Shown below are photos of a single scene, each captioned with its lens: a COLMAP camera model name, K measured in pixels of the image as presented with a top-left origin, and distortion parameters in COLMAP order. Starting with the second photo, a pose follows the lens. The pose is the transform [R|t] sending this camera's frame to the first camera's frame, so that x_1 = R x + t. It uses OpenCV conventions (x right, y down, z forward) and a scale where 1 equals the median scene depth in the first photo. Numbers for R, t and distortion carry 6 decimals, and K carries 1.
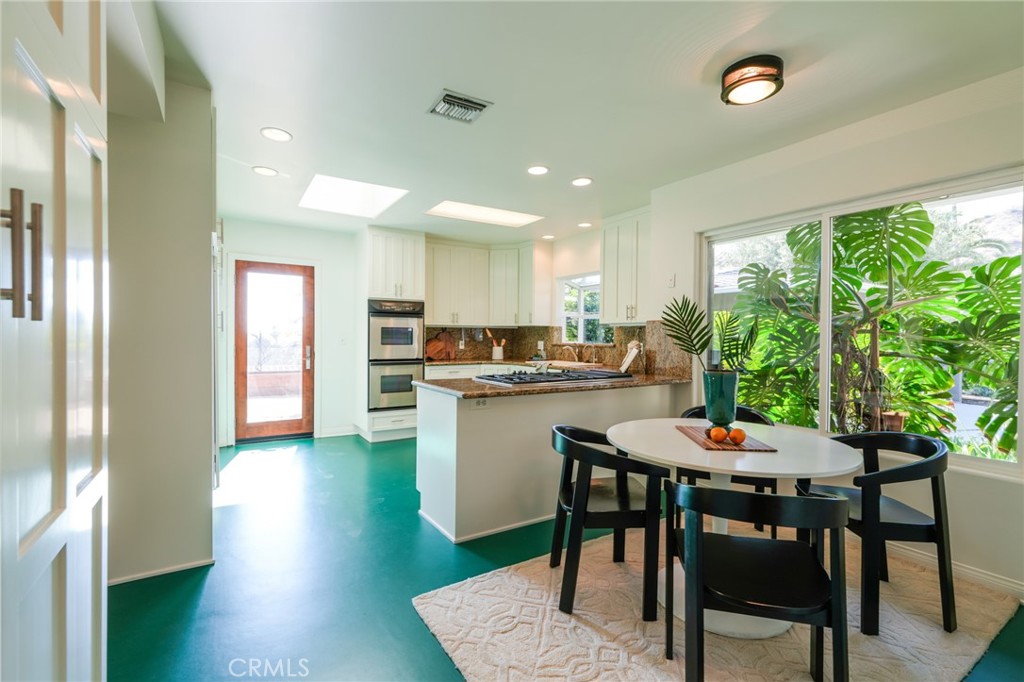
lens RADIAL K [[459.0, 0, 518.8], [0, 459.0, 340.8], [0, 0, 1]] dist [0.000175, 0.000398]
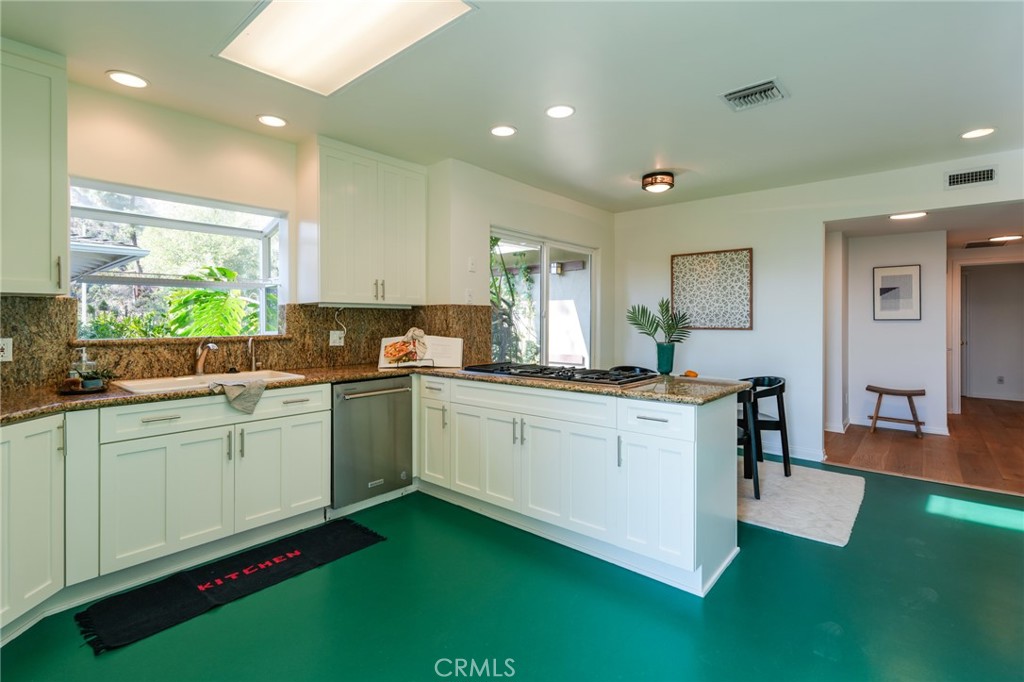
lens RADIAL K [[473.1, 0, 508.4], [0, 473.1, 318.9], [0, 0, 1]] dist [-0.001053, 0.000102]
pose [[-0.273986, -0.004886, 0.961721, -0.724106], [0.005299, 0.999964, 0.006590, -0.025180], [-0.961719, 0.006902, -0.273951, 1.332048]]
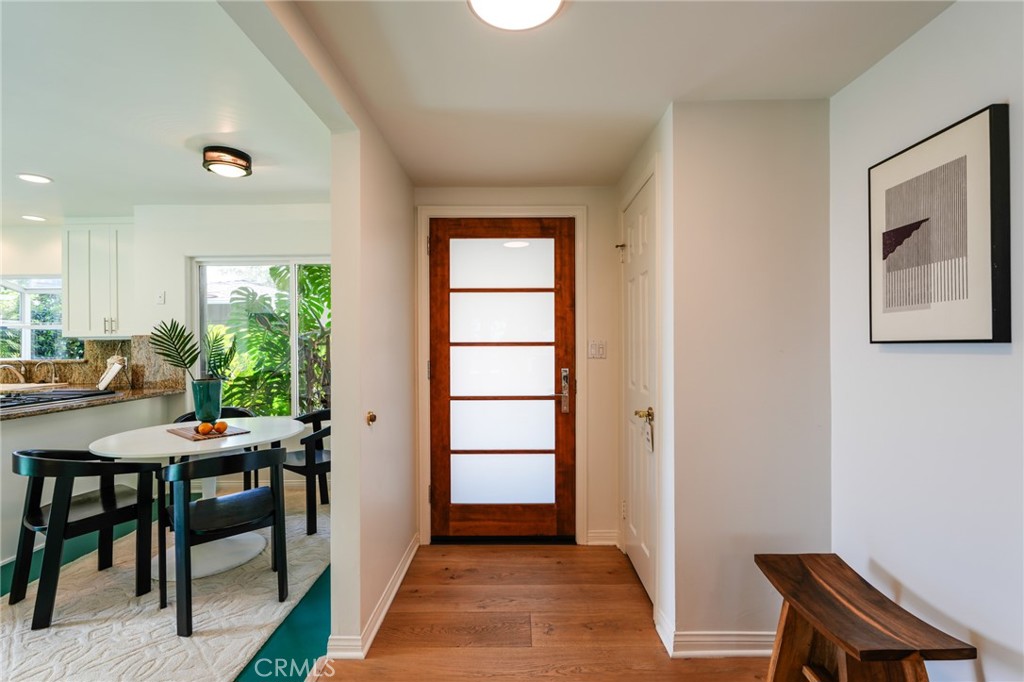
lens RADIAL K [[459.0, 0, 518.8], [0, 459.0, 340.8], [0, 0, 1]] dist [0.000175, 0.000398]
pose [[0.559753, -0.013886, 0.828543, -0.088650], [0.023100, 0.999732, 0.001148, -0.016215], [-0.828337, 0.018497, 0.559924, -0.291046]]
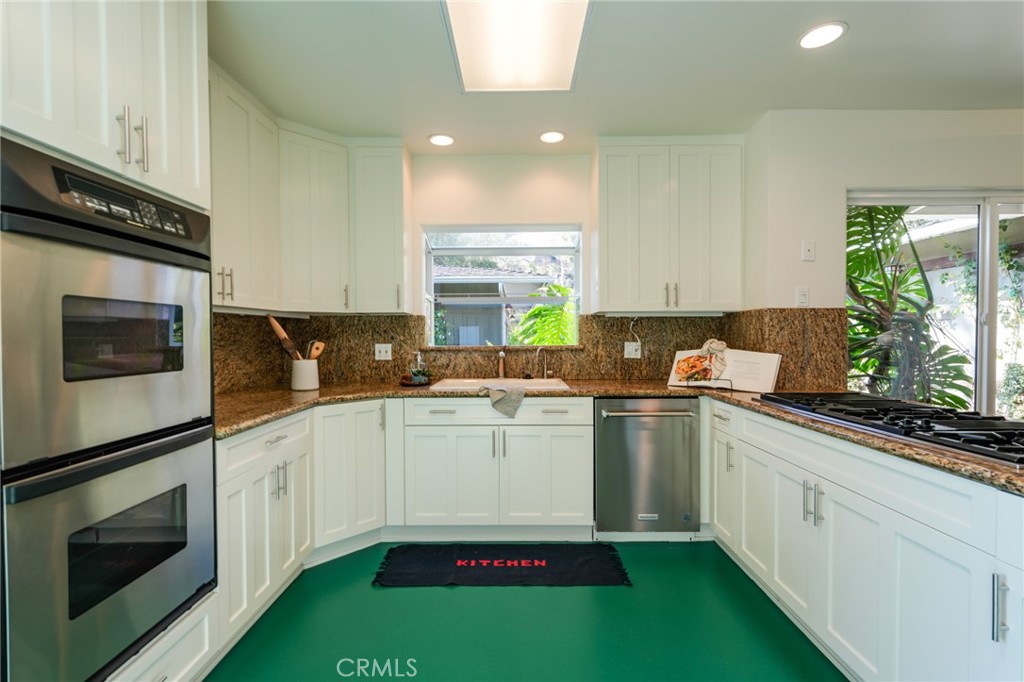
lens RADIAL K [[459.0, 0, 518.8], [0, 459.0, 340.8], [0, 0, 1]] dist [0.000175, 0.000398]
pose [[0.547580, -0.020410, 0.836505, -0.539506], [0.014159, 0.999785, 0.015126, -0.014546], [-0.836634, 0.003562, 0.547751, 1.091048]]
